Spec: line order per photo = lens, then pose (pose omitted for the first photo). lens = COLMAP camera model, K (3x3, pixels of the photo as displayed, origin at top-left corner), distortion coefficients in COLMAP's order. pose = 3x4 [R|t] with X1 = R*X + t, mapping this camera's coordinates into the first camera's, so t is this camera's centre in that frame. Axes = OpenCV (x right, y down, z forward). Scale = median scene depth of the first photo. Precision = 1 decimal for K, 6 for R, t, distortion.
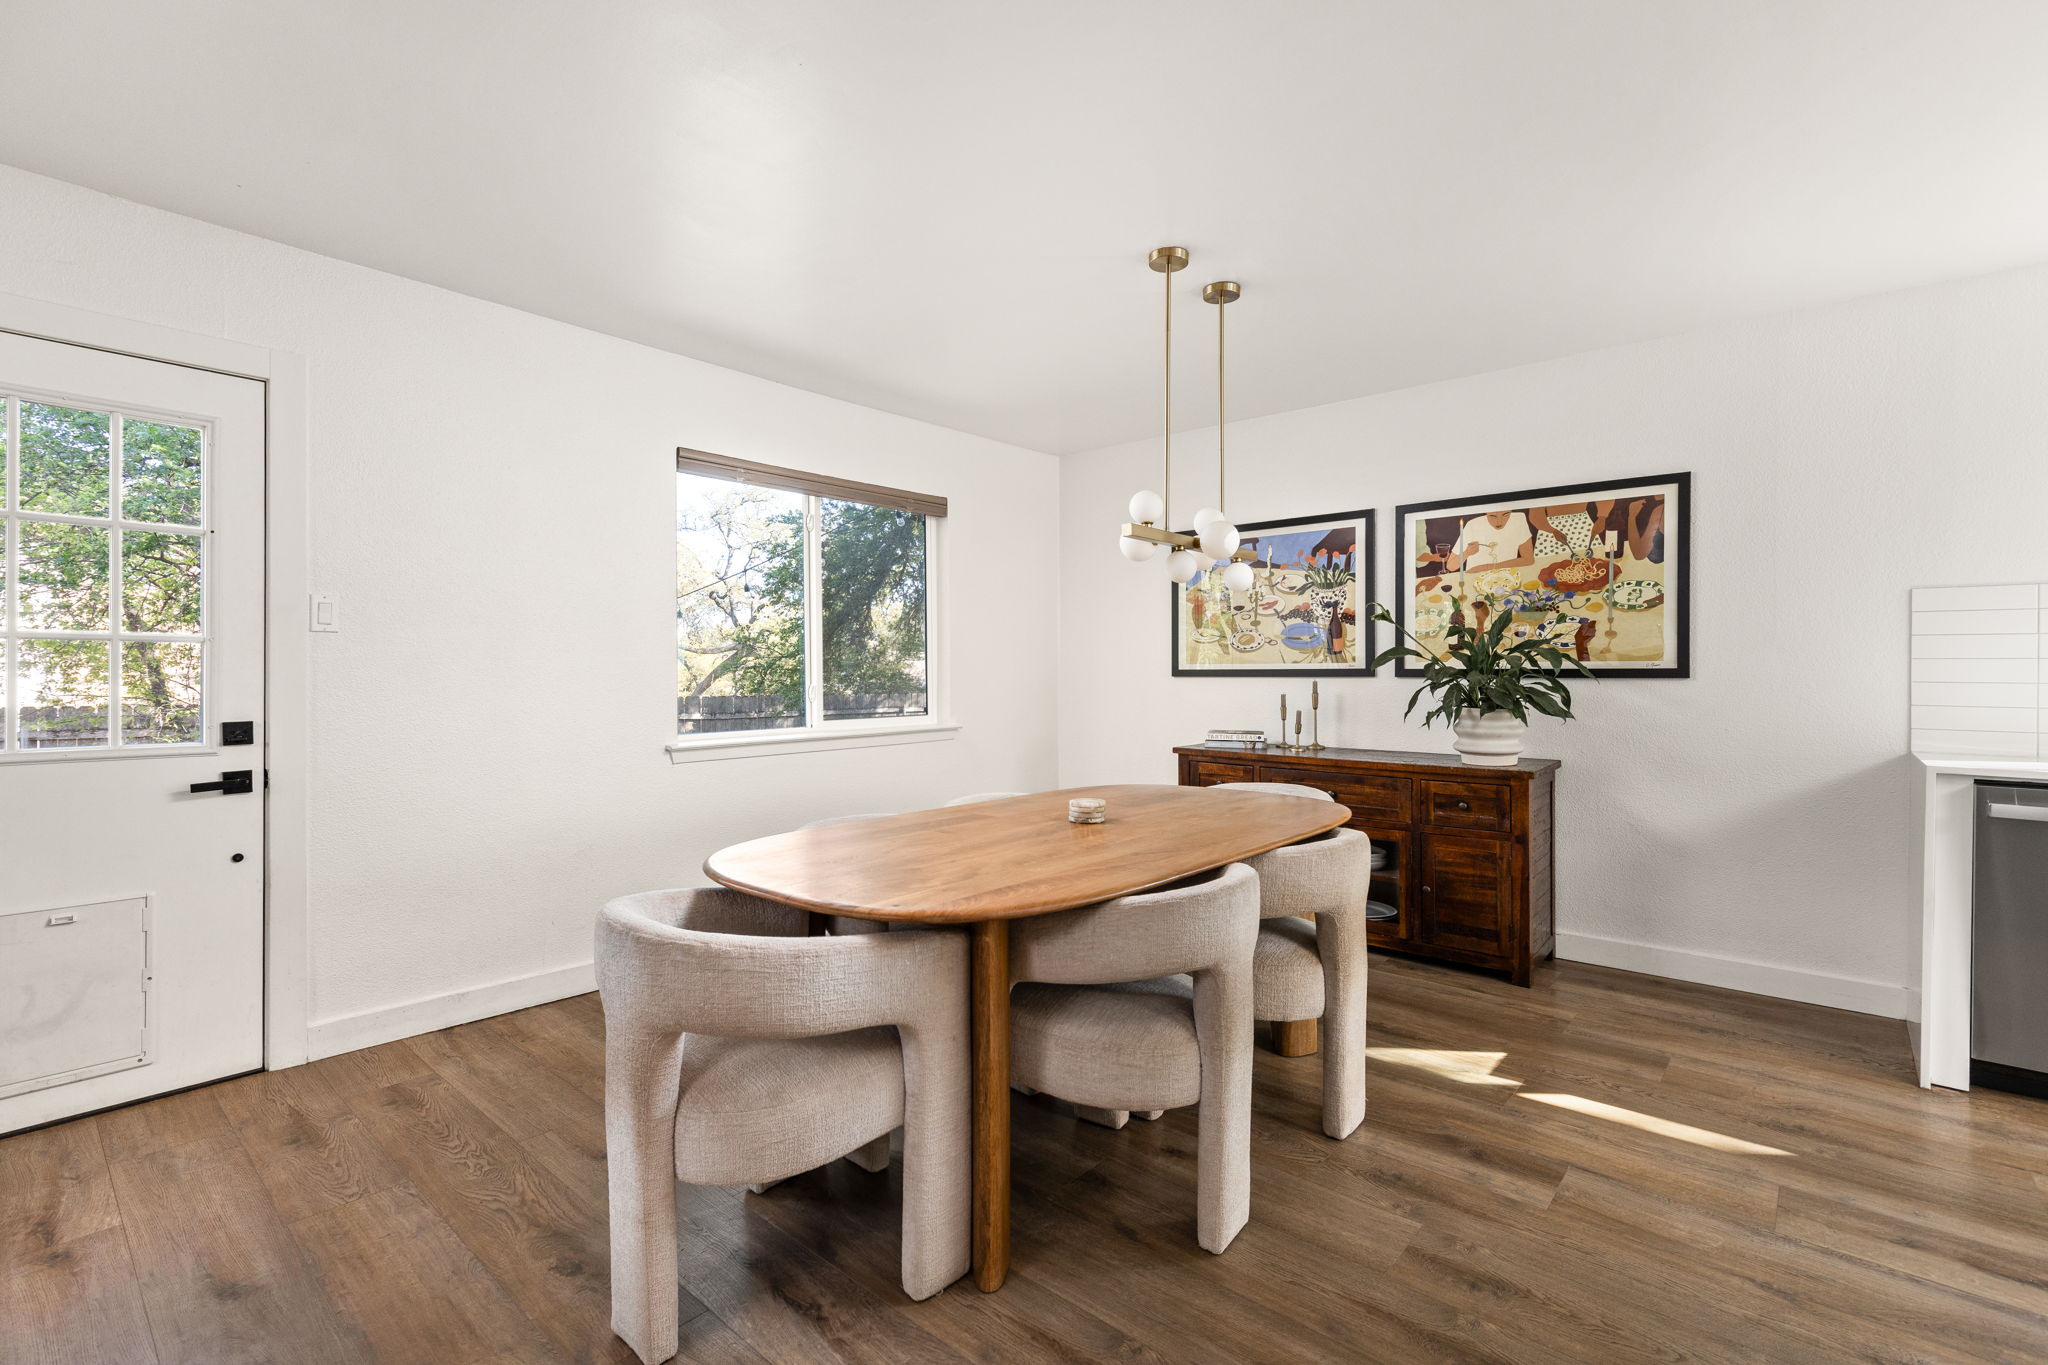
lens RADIAL K [[936.1, 0, 1014.4], [0, 936.1, 676.7], [0, 0, 1]] dist [0.004236, -0.000655]
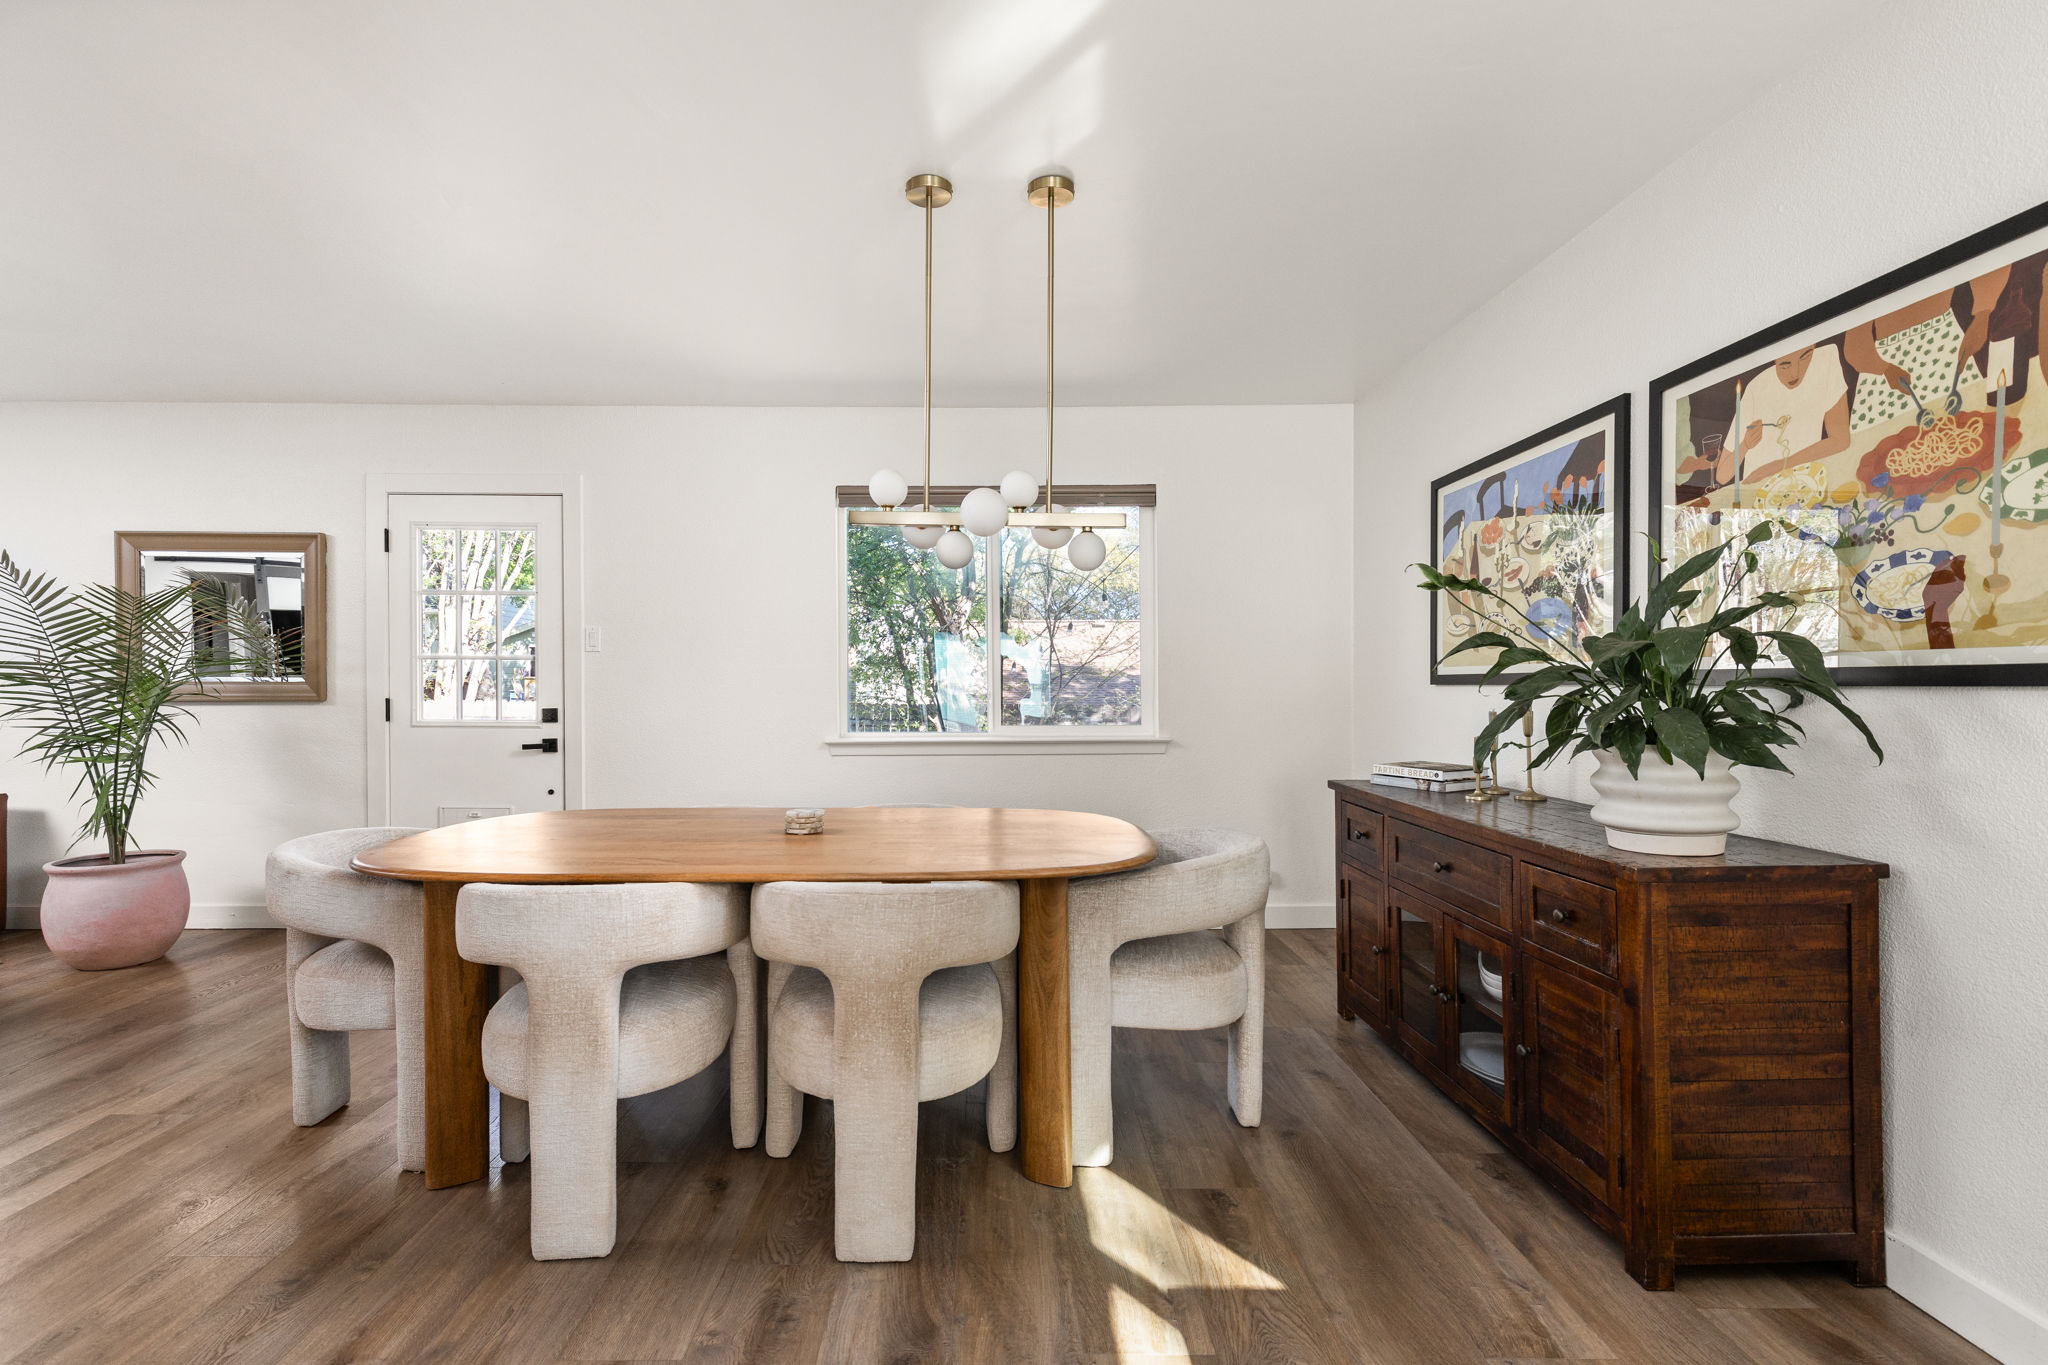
lens RADIAL K [[950.0, 0, 972.5], [0, 950.0, 696.6], [0, 0, 1]] dist [0.002153, 0.000077]
pose [[0.648690, 0.012232, -0.760955, 0.634749], [-0.005537, 0.999920, 0.011354, 0.003619], [0.761033, -0.003152, 0.648705, 0.346870]]
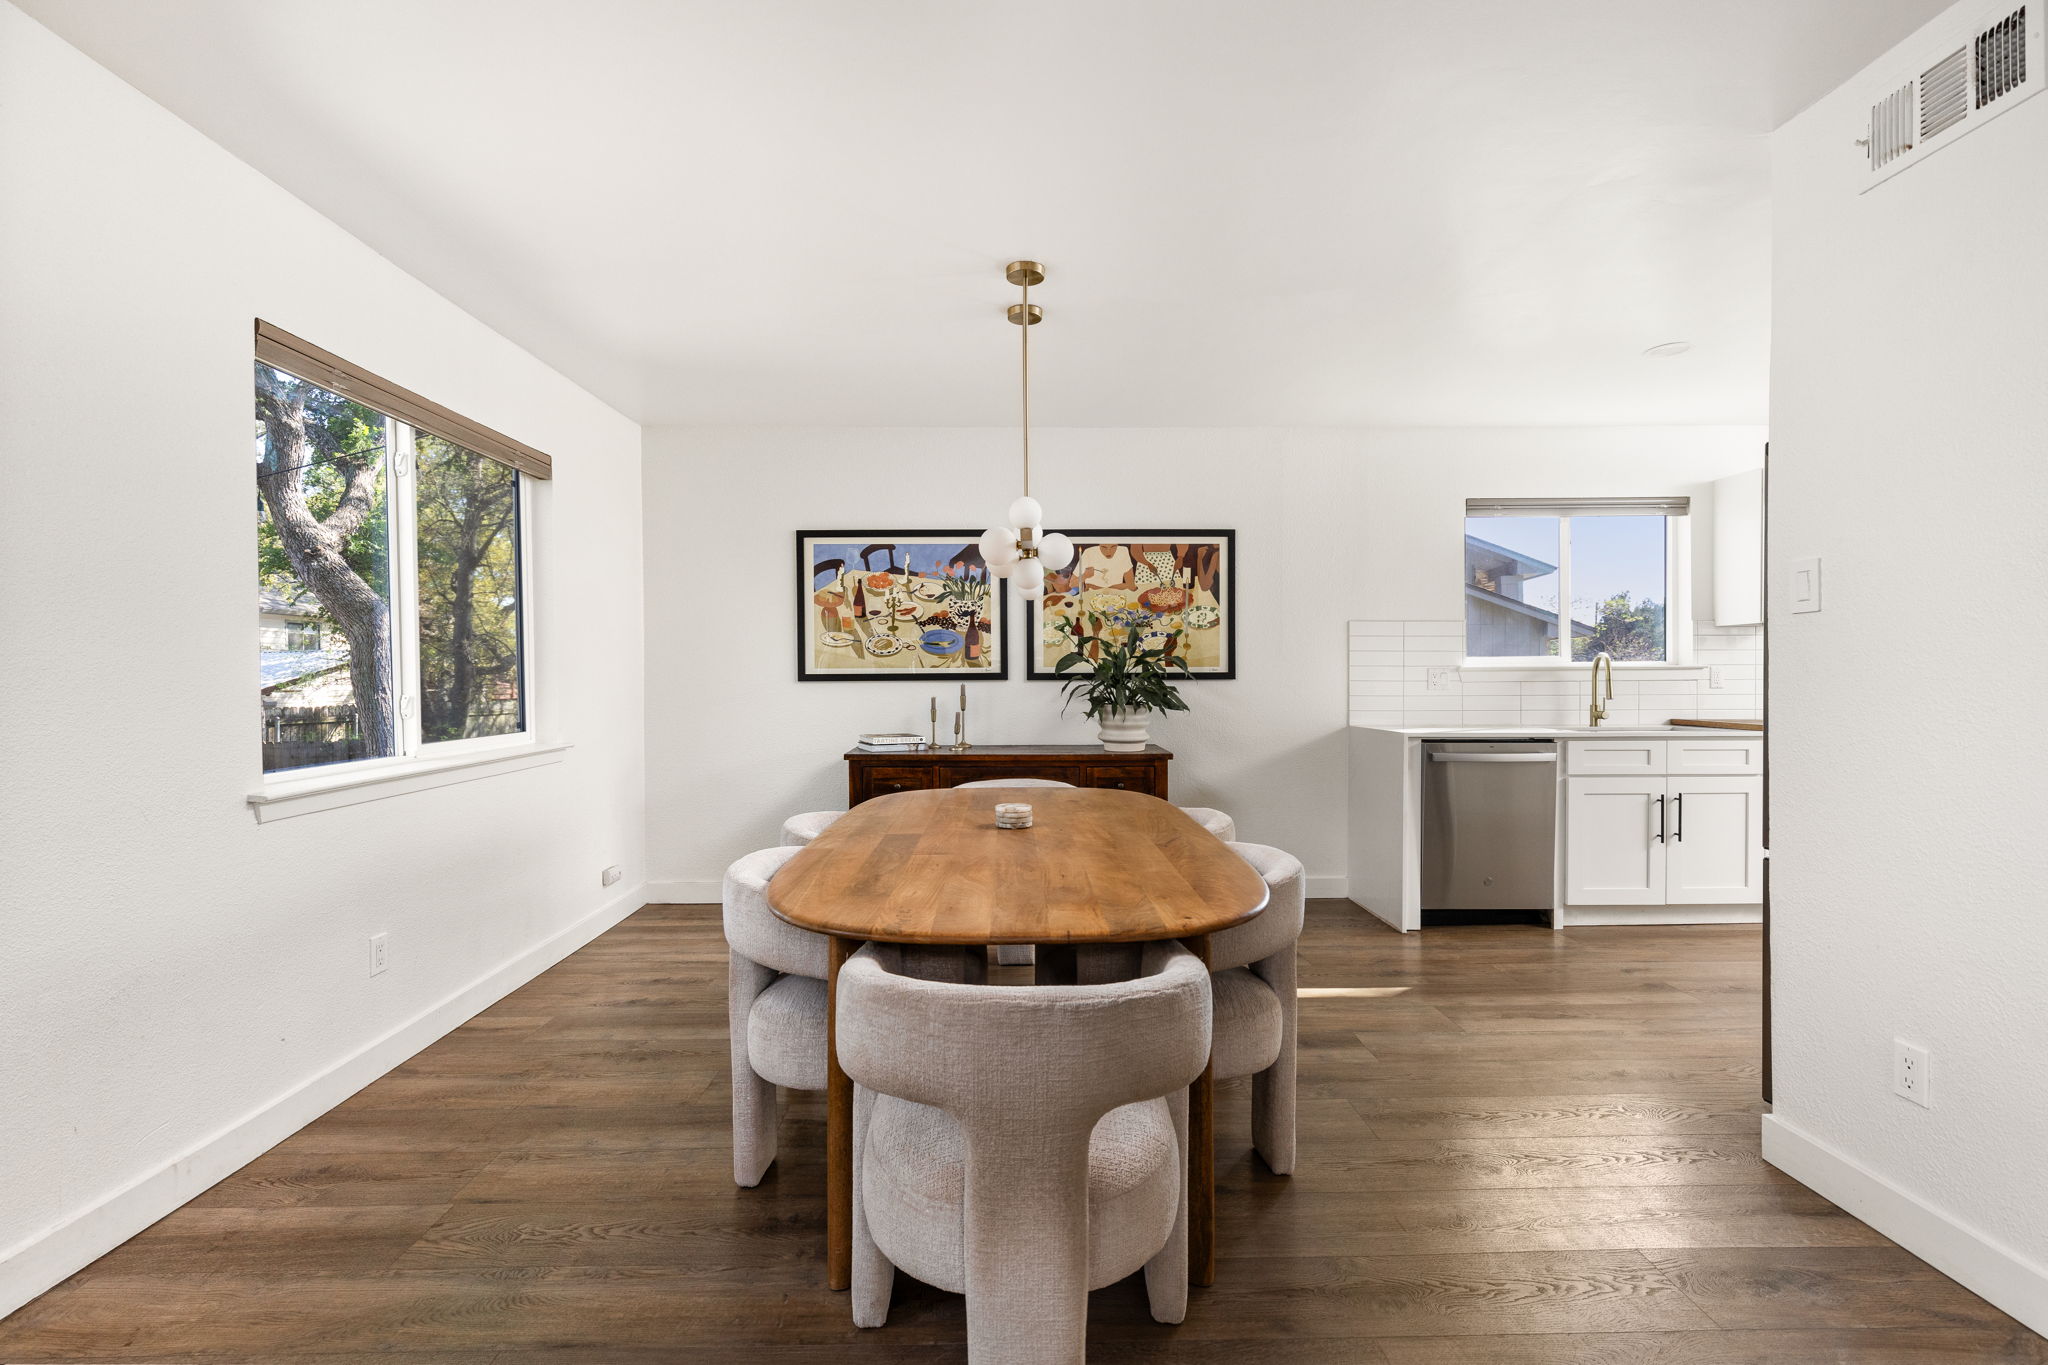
lens RADIAL K [[936.1, 0, 1026.0], [0, 936.1, 690.2], [0, 0, 1]] dist [0.004236, -0.000655]
pose [[0.731077, -0.012129, 0.682188, -0.404203], [0.006684, 0.999921, 0.010615, 0.000599], [-0.682263, -0.003201, 0.731100, 0.186357]]
